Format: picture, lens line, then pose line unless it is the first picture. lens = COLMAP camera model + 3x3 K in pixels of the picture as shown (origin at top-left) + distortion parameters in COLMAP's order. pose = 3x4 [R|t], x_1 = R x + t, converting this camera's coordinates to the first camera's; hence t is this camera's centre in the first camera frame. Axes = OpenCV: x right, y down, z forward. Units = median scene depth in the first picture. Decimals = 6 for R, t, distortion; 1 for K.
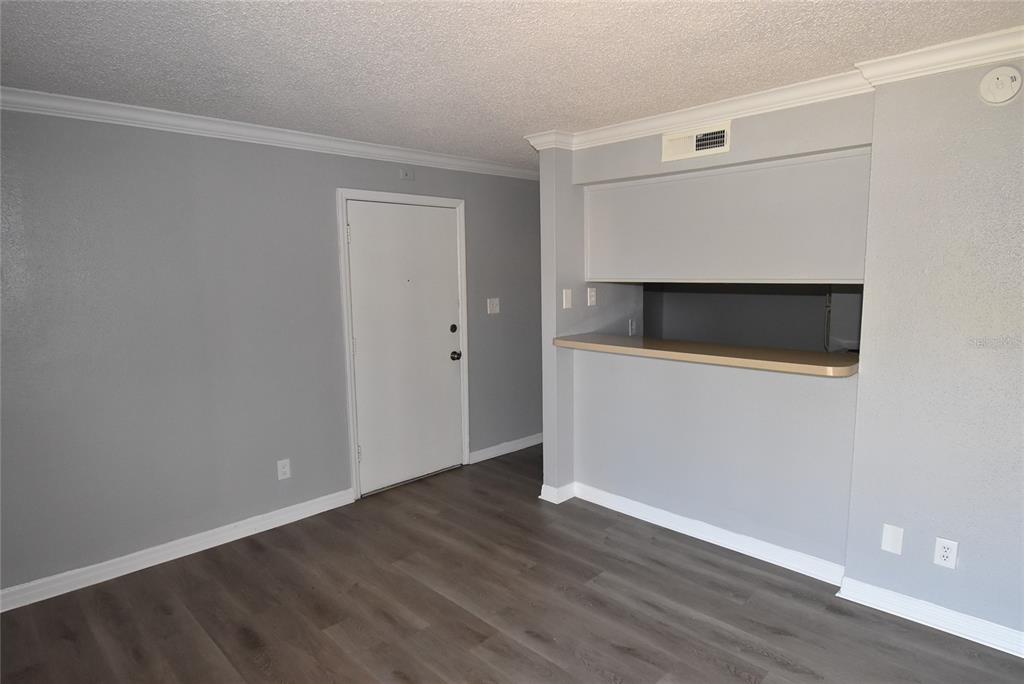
lens RADIAL K [[586.7, 0, 512.9], [0, 586.7, 344.8], [0, 0, 1]] dist [0.014449, -0.025918]
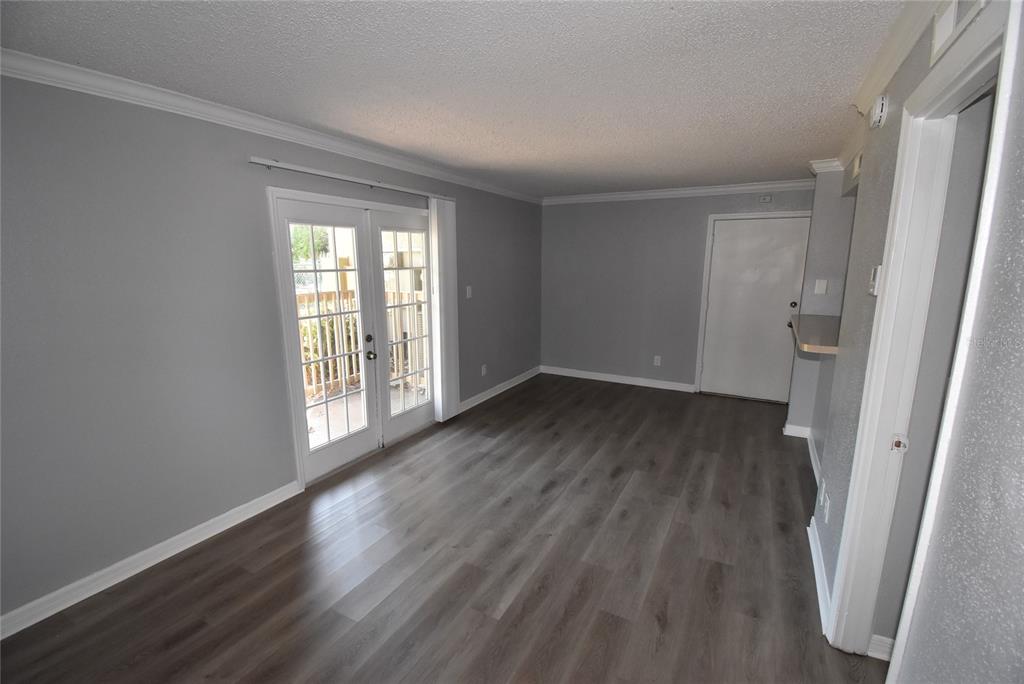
lens RADIAL K [[452.2, 0, 512.0], [0, 452.2, 344.3], [0, 0, 1]] dist [0.019607, -0.025386]
pose [[0.288964, 0.192844, -0.937716, 1.136627], [-0.133202, 0.978073, 0.160097, -0.031565], [0.948028, 0.078643, 0.308315, 0.058572]]
